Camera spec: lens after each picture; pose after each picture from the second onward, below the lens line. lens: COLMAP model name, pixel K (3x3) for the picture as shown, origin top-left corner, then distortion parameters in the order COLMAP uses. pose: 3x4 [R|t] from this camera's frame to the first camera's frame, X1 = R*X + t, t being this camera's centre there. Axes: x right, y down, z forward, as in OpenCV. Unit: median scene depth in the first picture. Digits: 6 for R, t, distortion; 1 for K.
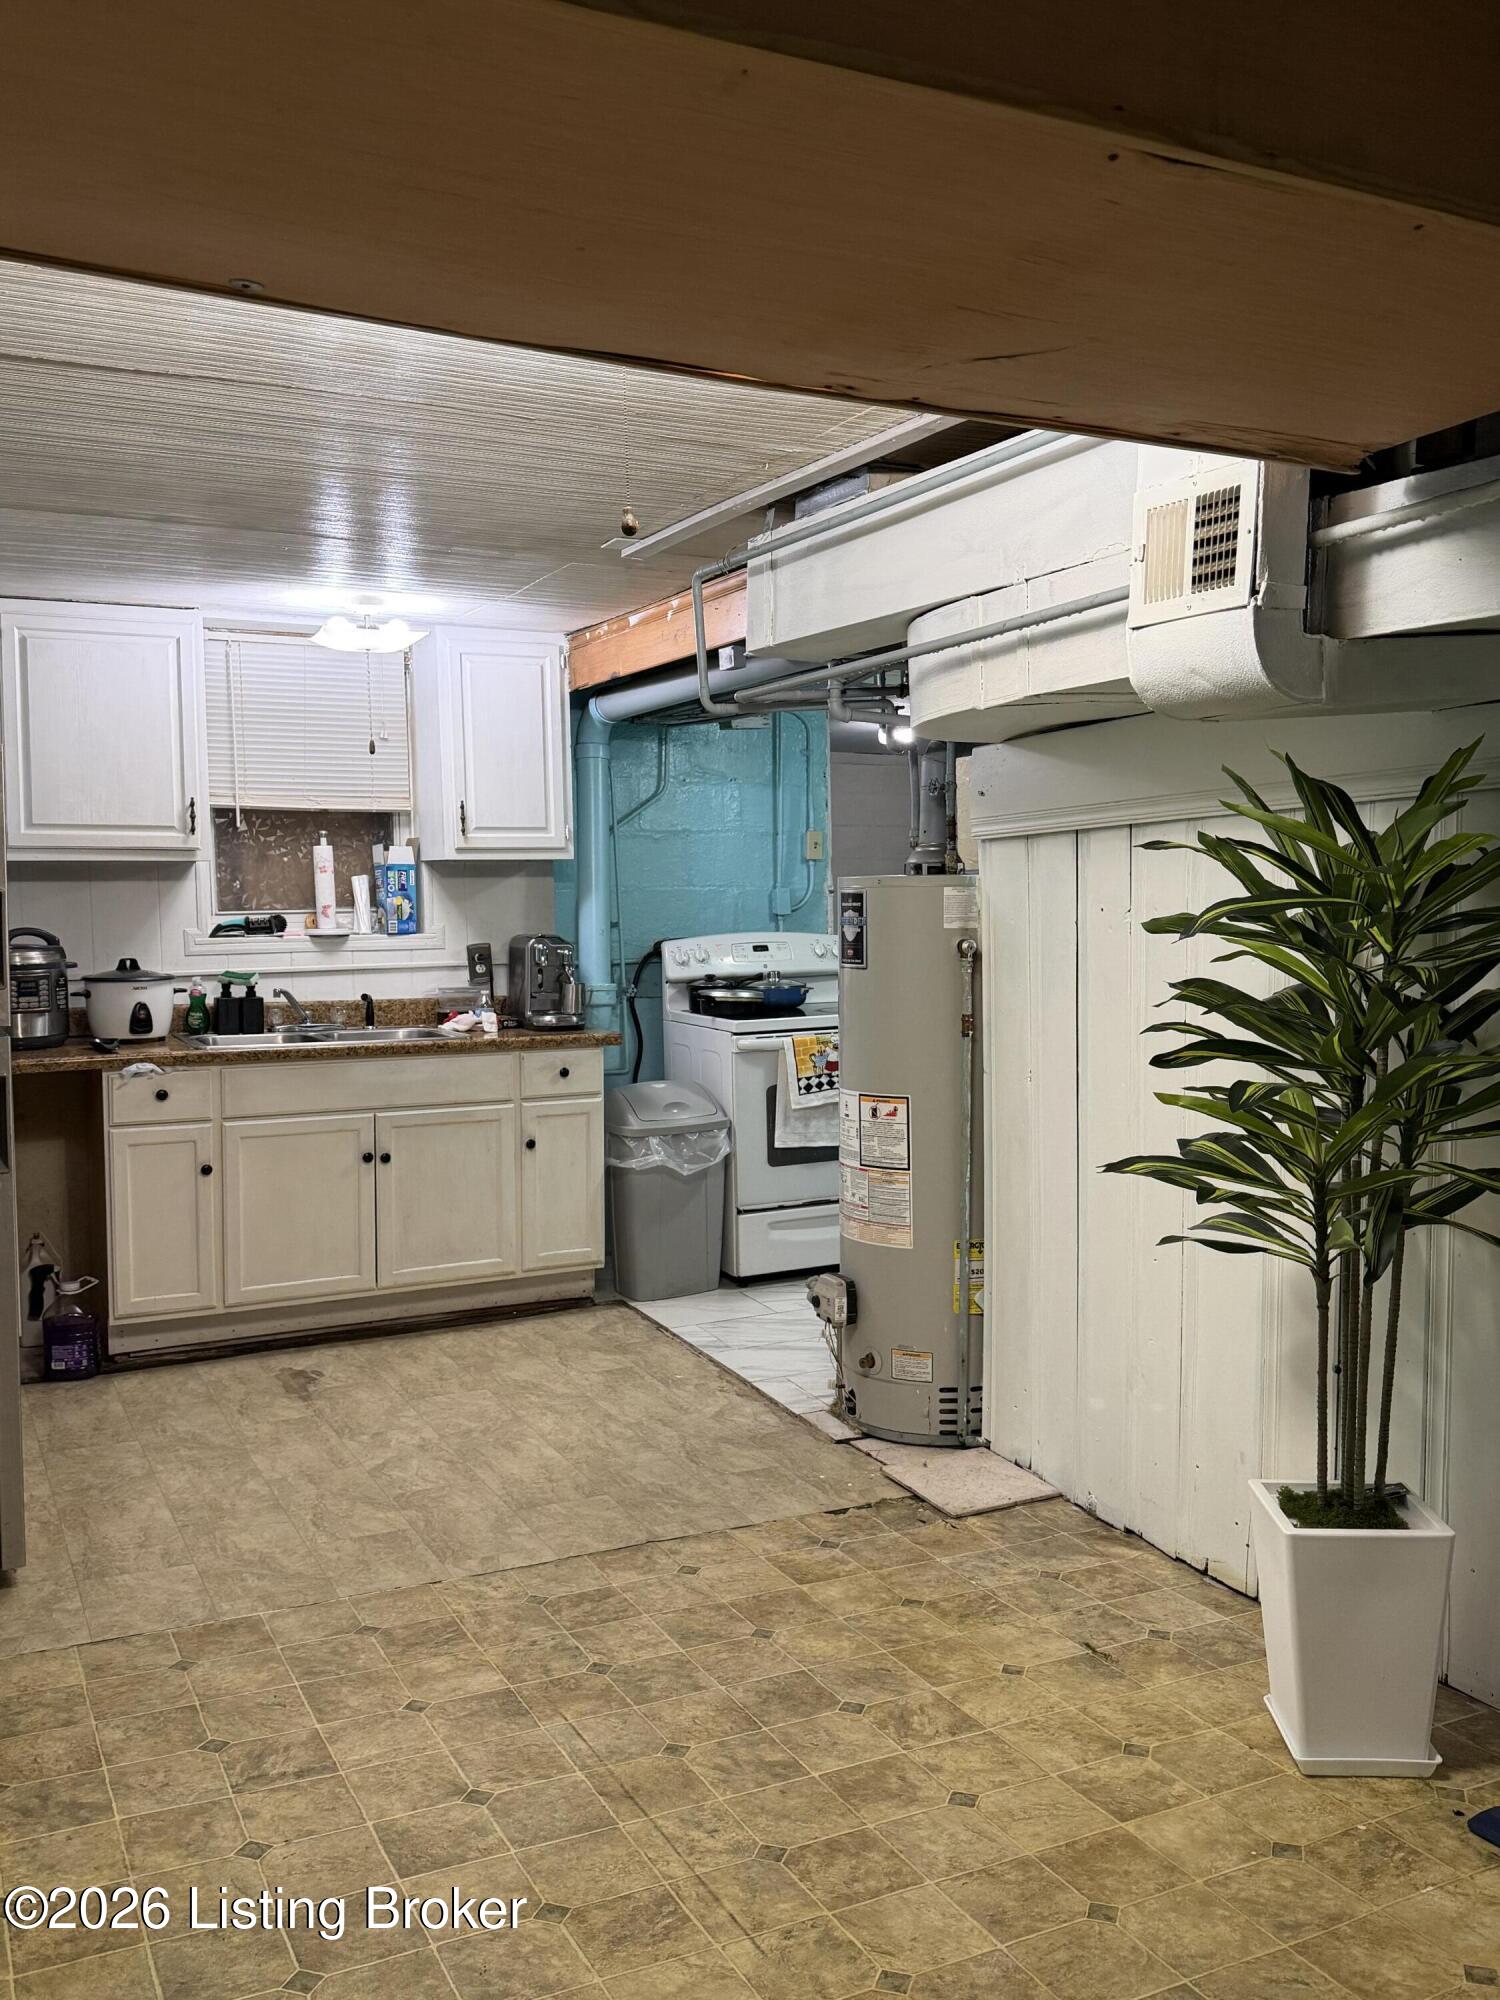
lens RADIAL K [[1700.2, 0, 750.0], [0, 1700.2, 1000.0], [0, 0, 1]] dist [0.001652, -0.002175]
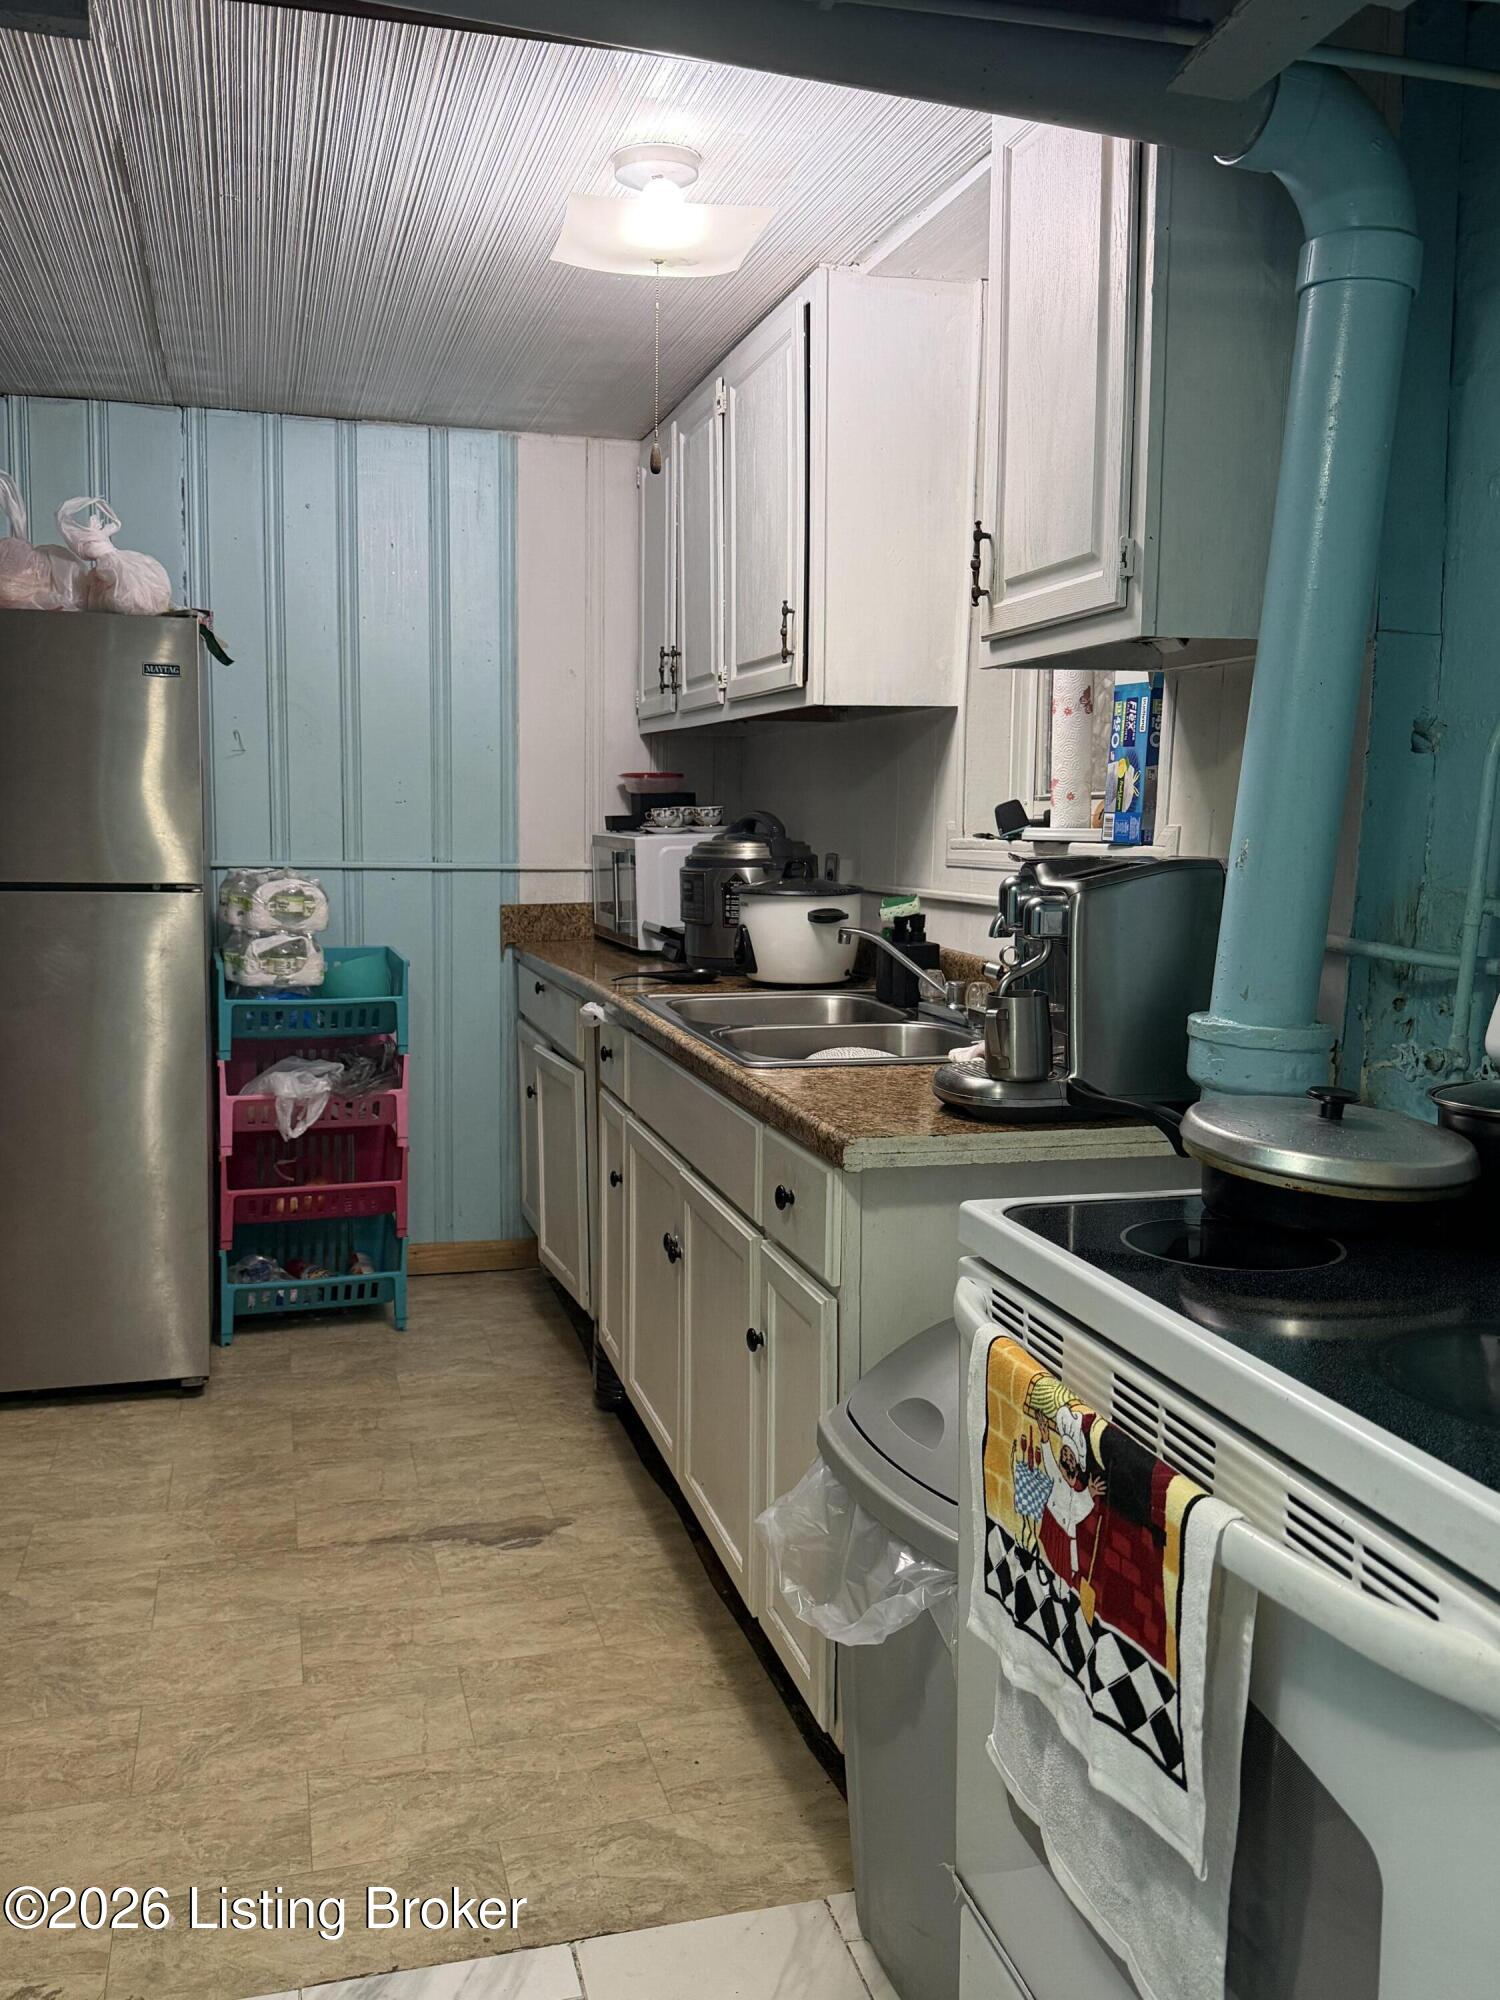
lens RADIAL K [[1700.2, 0, 750.0], [0, 1700.2, 1000.0], [0, 0, 1]] dist [0.001652, -0.002175]
pose [[-0.193592, 0.131896, -0.972176, 0.293877], [-0.073309, 0.986207, 0.148398, -0.067916], [0.978339, 0.099998, -0.181253, 1.170514]]
